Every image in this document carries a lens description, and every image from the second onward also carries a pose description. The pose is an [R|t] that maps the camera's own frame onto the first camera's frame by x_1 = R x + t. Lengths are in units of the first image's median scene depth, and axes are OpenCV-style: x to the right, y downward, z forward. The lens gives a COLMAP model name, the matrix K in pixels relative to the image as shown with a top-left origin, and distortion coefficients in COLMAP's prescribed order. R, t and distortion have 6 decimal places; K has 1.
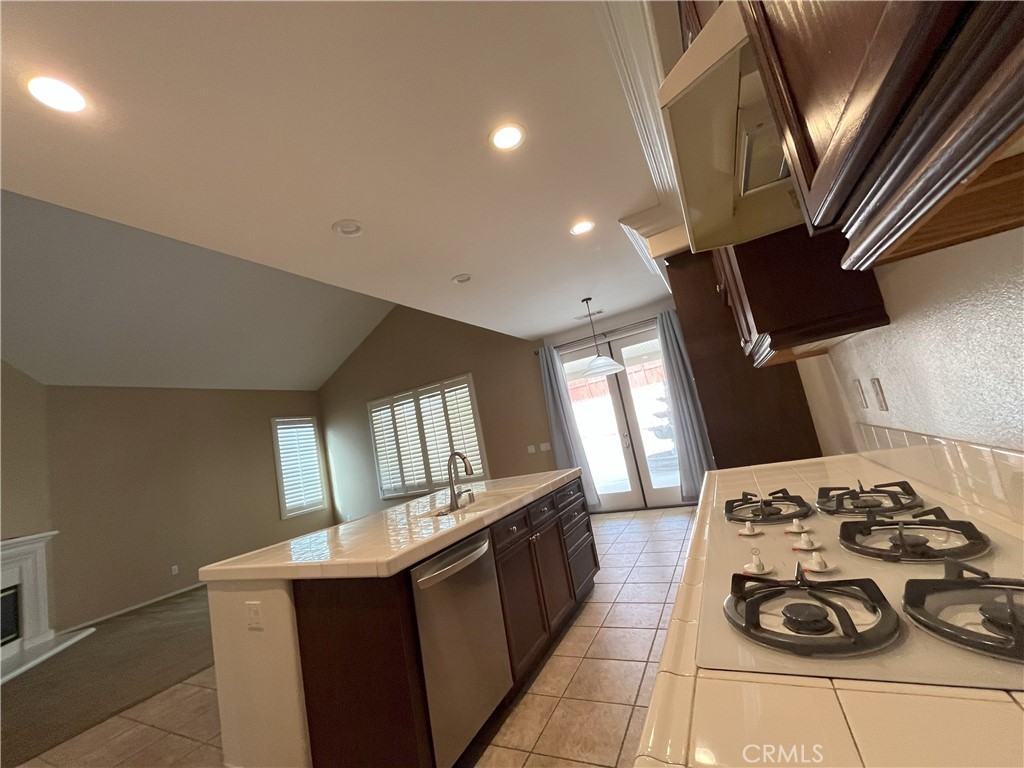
lens RADIAL K [[416.1, 0, 509.4], [0, 416.1, 382.7], [0, 0, 1]] dist [-0.002949, -0.000230]
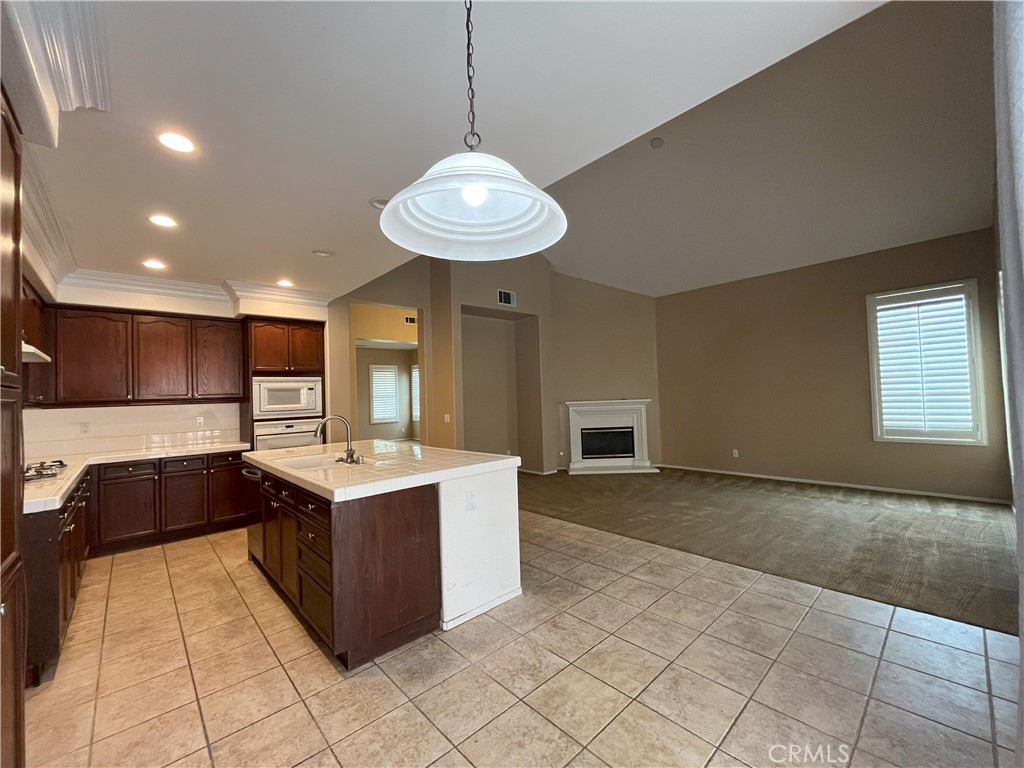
lens RADIAL K [[416.1, 0, 509.4], [0, 416.1, 382.7], [0, 0, 1]] dist [-0.002949, -0.000230]
pose [[-0.322027, 0.171060, -0.931148, 0.443130], [0.224972, 0.969195, 0.100246, 0.036413], [0.919612, -0.177201, -0.350591, 1.052750]]
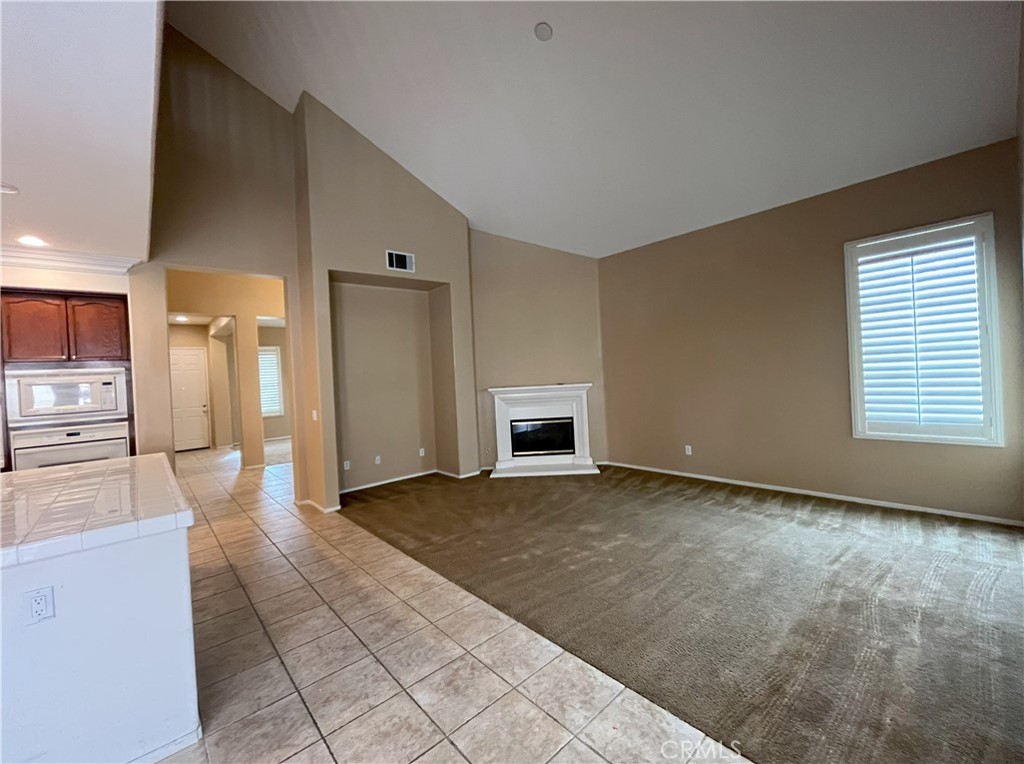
lens RADIAL K [[424.2, 0, 513.7], [0, 424.2, 373.0], [0, 0, 1]] dist [-0.003063, -0.000152]
pose [[-0.324368, 0.205026, -0.923445, 0.124085], [0.244827, 0.961160, 0.127402, 0.111698], [0.913699, -0.184759, -0.361965, 1.229988]]
